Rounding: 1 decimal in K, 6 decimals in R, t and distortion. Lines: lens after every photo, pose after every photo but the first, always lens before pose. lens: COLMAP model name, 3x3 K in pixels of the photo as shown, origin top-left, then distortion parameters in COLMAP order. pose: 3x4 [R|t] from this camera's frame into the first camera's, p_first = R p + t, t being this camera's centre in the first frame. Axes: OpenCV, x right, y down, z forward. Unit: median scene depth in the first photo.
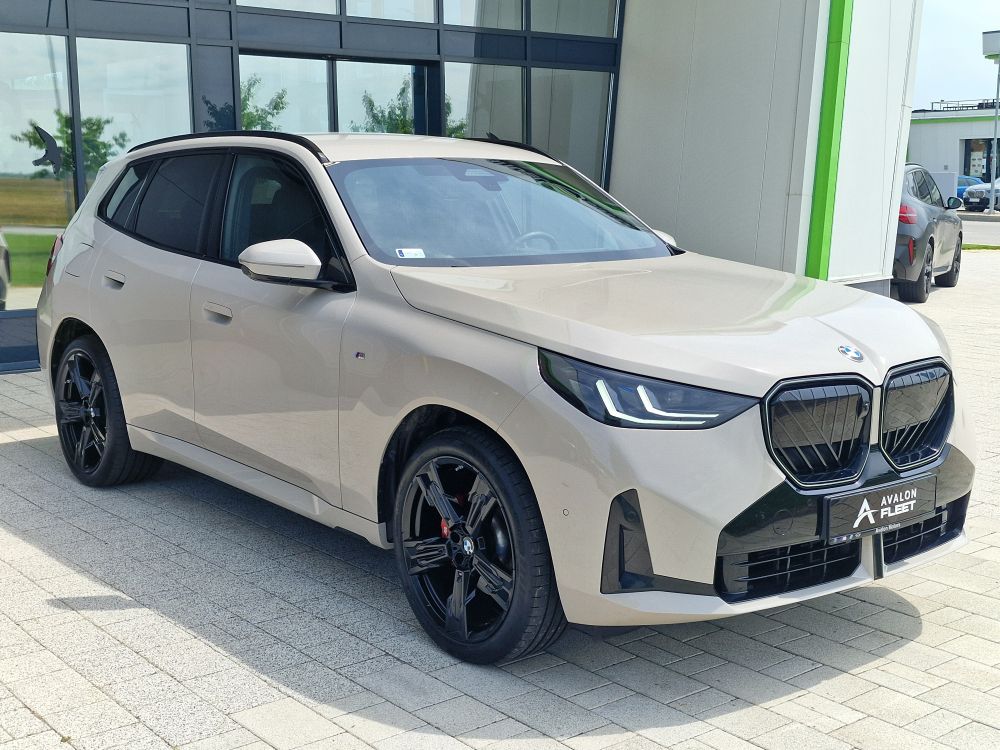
lens RADIAL K [[1292.8, 0, 500.0], [0, 1292.8, 375.0], [0, 0, 1]] dist [0.241543, -0.709759]
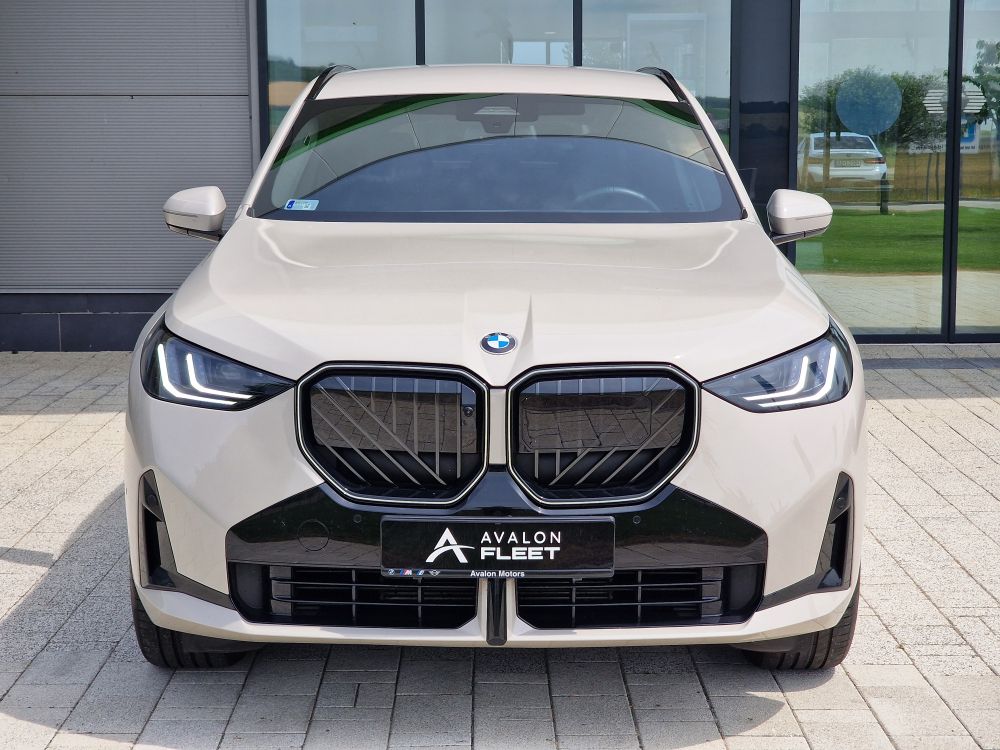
lens RADIAL K [[1937.7, 0, 500.0], [0, 1937.7, 375.0], [0, 0, 1]] dist [-0.395124, 3.917663]
pose [[0.776221, 0.081764, -0.625137, 0.994605], [-0.096789, 0.995255, 0.009991, -0.009964], [0.622987, 0.052751, 0.780451, 0.123456]]
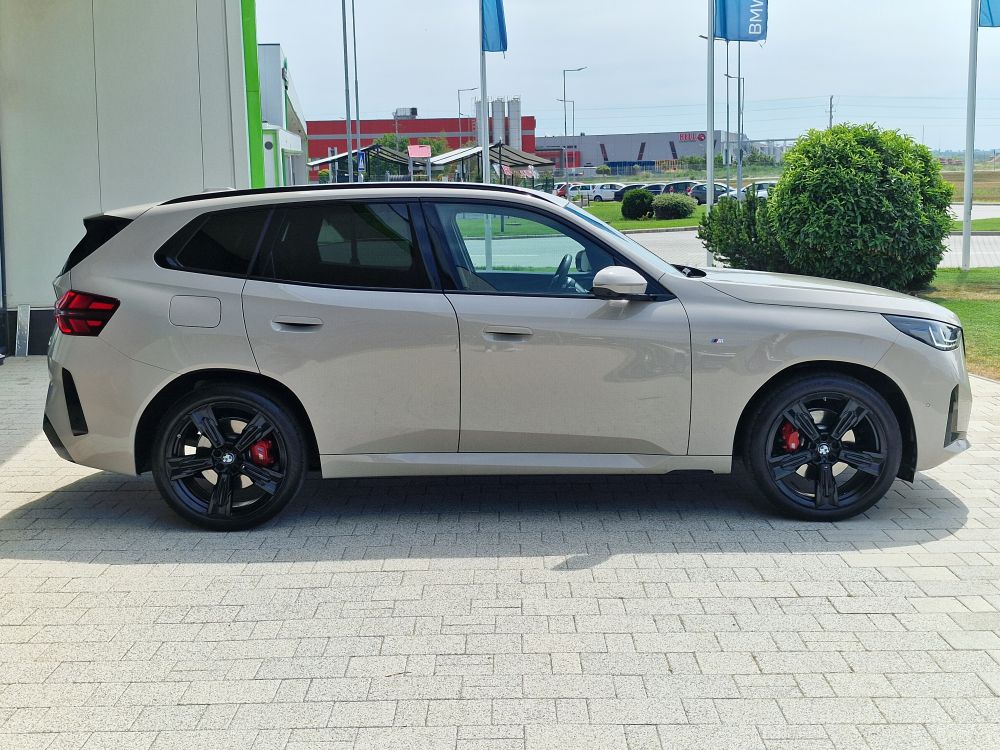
lens RADIAL K [[1292.8, 0, 500.0], [0, 1292.8, 375.0], [0, 0, 1]] dist [0.241543, -0.709759]
pose [[0.619238, -0.123257, 0.775469, -1.536449], [0.139264, 0.989185, 0.046020, -0.086094], [-0.772755, 0.079497, 0.629707, 0.315401]]
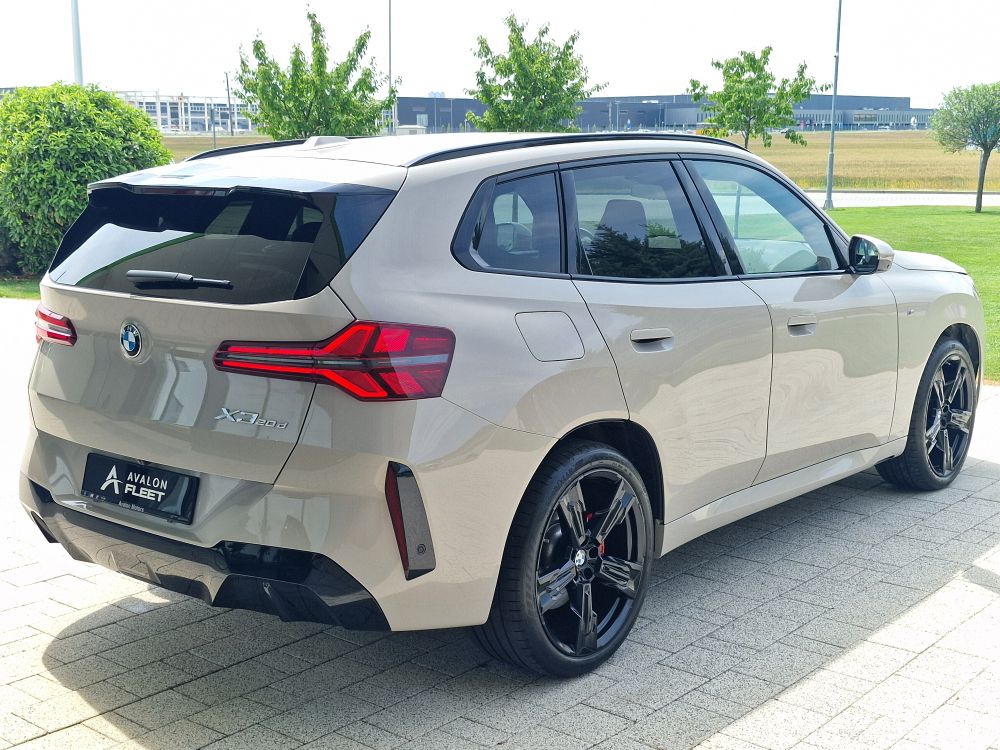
lens RADIAL K [[1292.8, 0, 500.0], [0, 1292.8, 375.0], [0, 0, 1]] dist [0.241543, -0.709759]
pose [[-0.198600, -0.169089, 0.965384, -1.465600], [0.158139, 0.966570, 0.201829, -0.320427], [-0.967238, 0.192748, -0.165221, 1.826783]]
